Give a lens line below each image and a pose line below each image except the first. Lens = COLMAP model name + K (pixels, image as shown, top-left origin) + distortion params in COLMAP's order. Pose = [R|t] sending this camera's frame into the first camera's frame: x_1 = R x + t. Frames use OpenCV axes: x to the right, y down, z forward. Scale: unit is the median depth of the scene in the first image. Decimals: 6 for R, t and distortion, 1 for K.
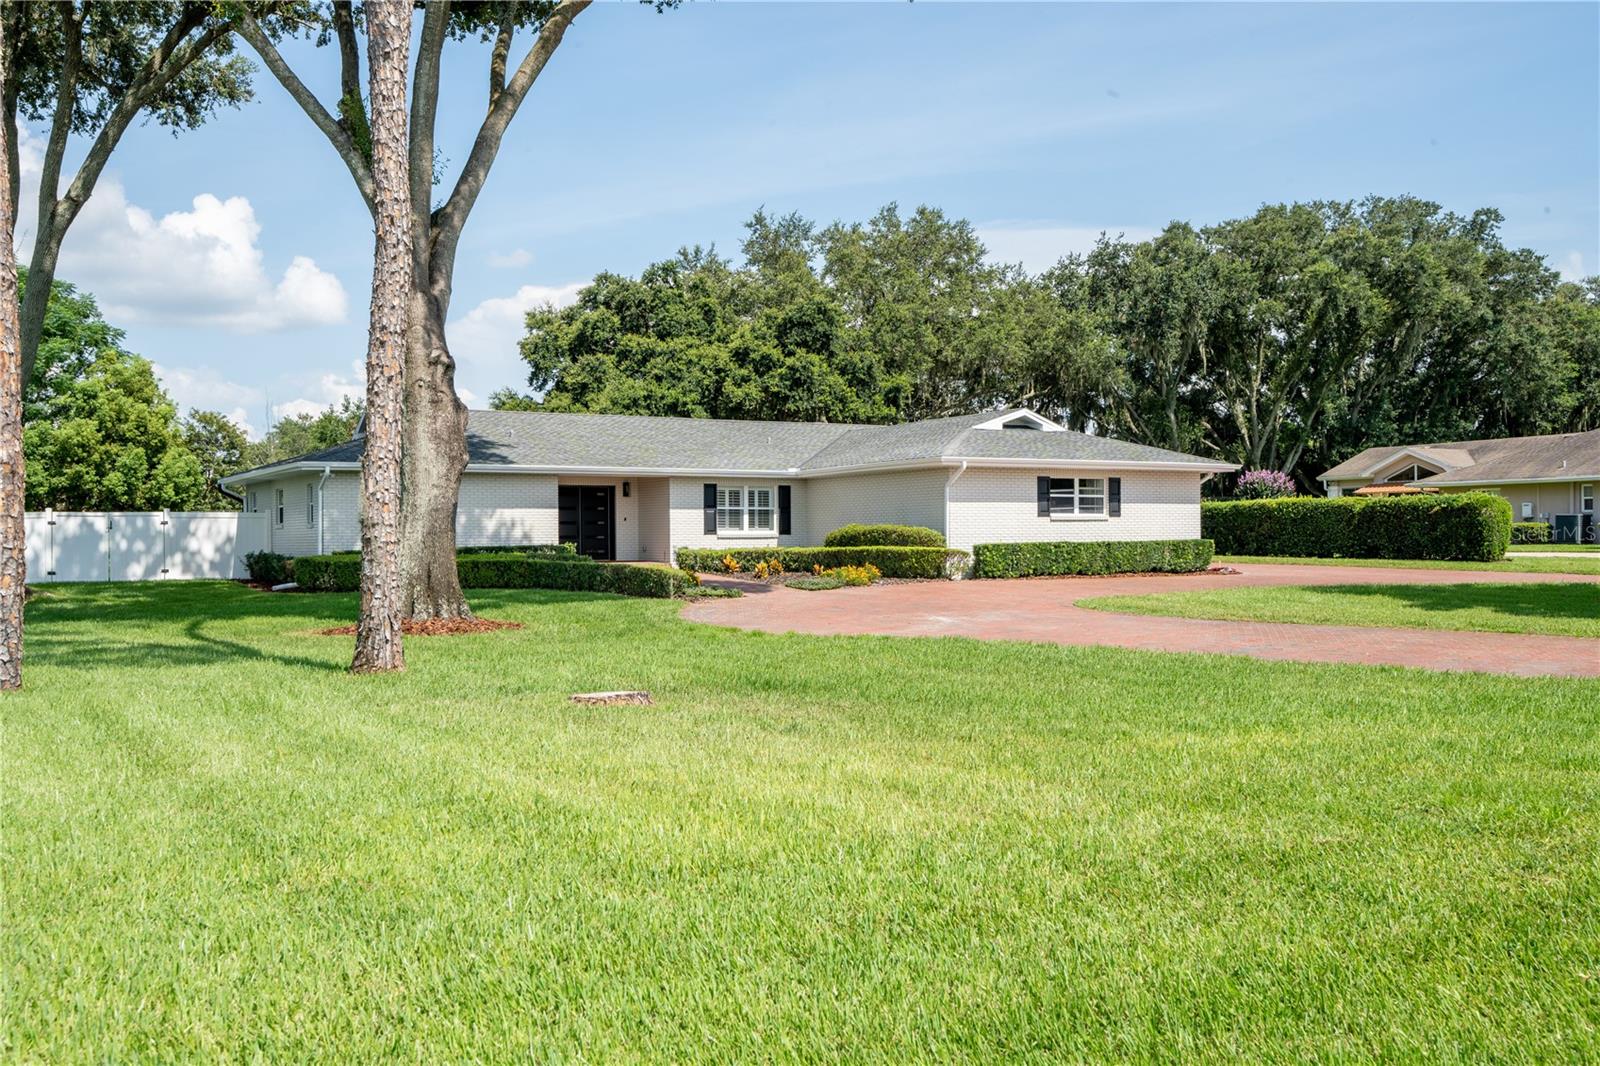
lens RADIAL K [[1543.2, 0, 800.0], [0, 1543.2, 533.0], [0, 0, 1]] dist [0.101103, 0.000952]
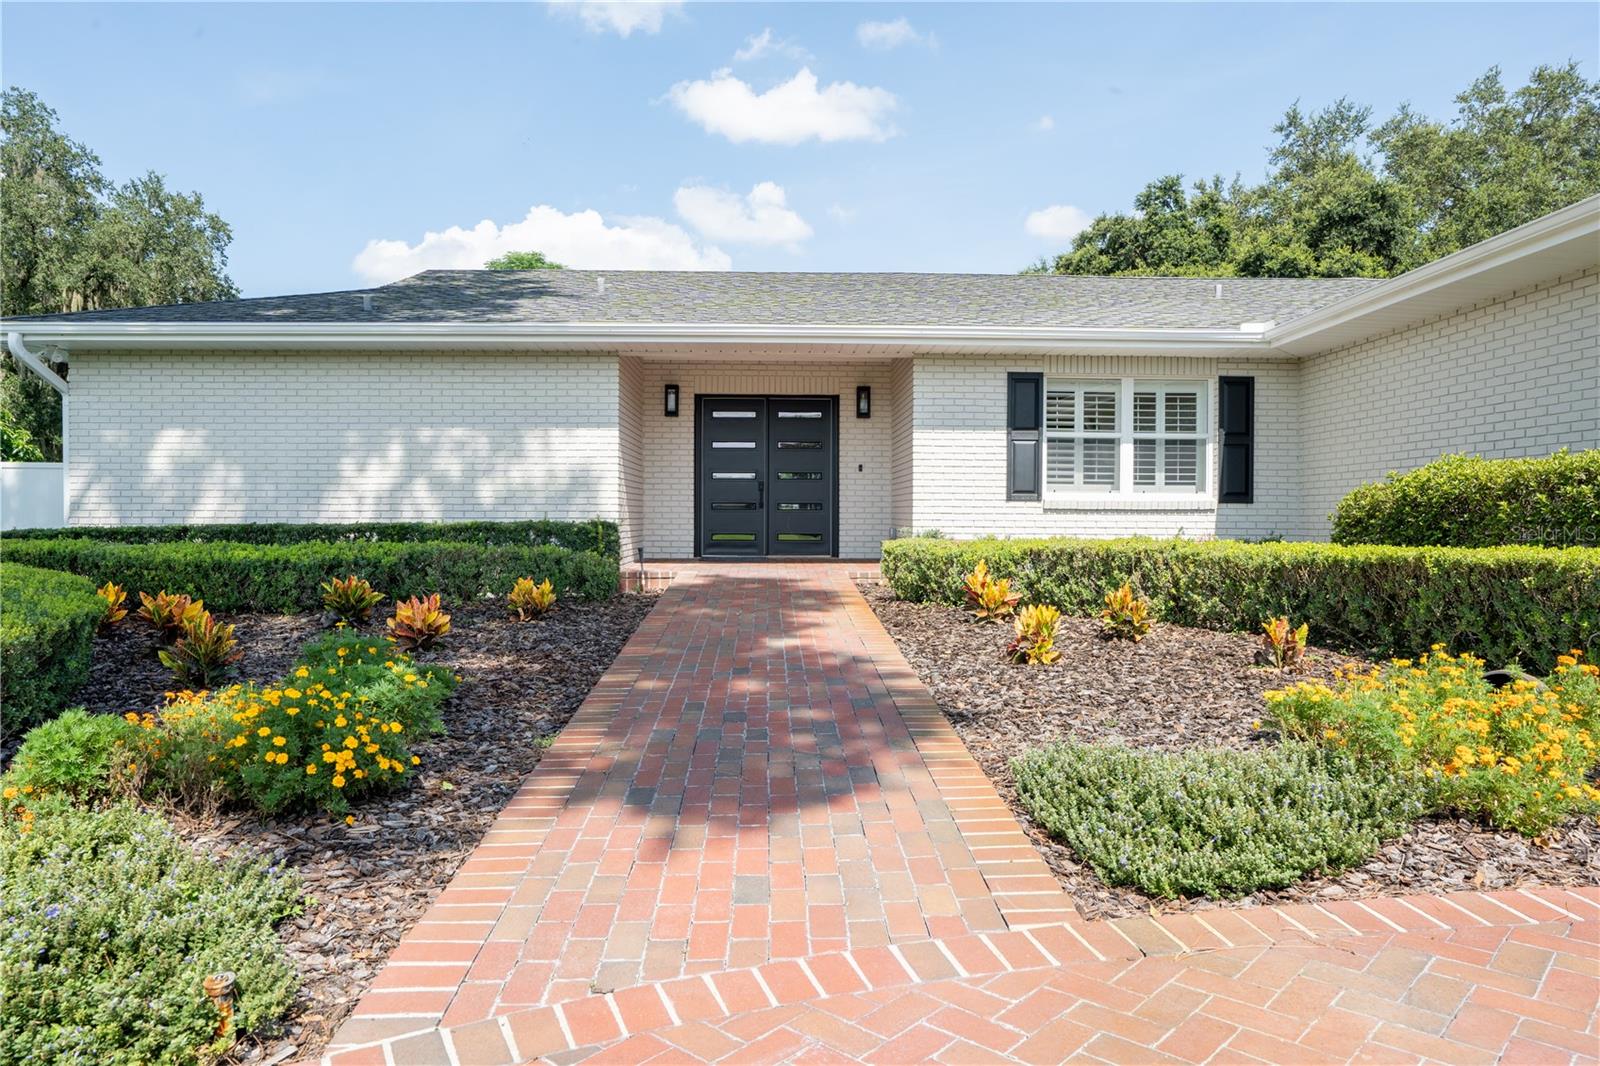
lens RADIAL K [[1030.7, 0, 800.0], [0, 1030.7, 533.0], [0, 0, 1]] dist [-0.056061, 0.044165]
pose [[0.872296, 0.018923, -0.488613, 0.019512], [-0.009717, 0.999724, 0.021371, 0.003980], [0.488882, -0.013894, 0.872239, 0.700092]]
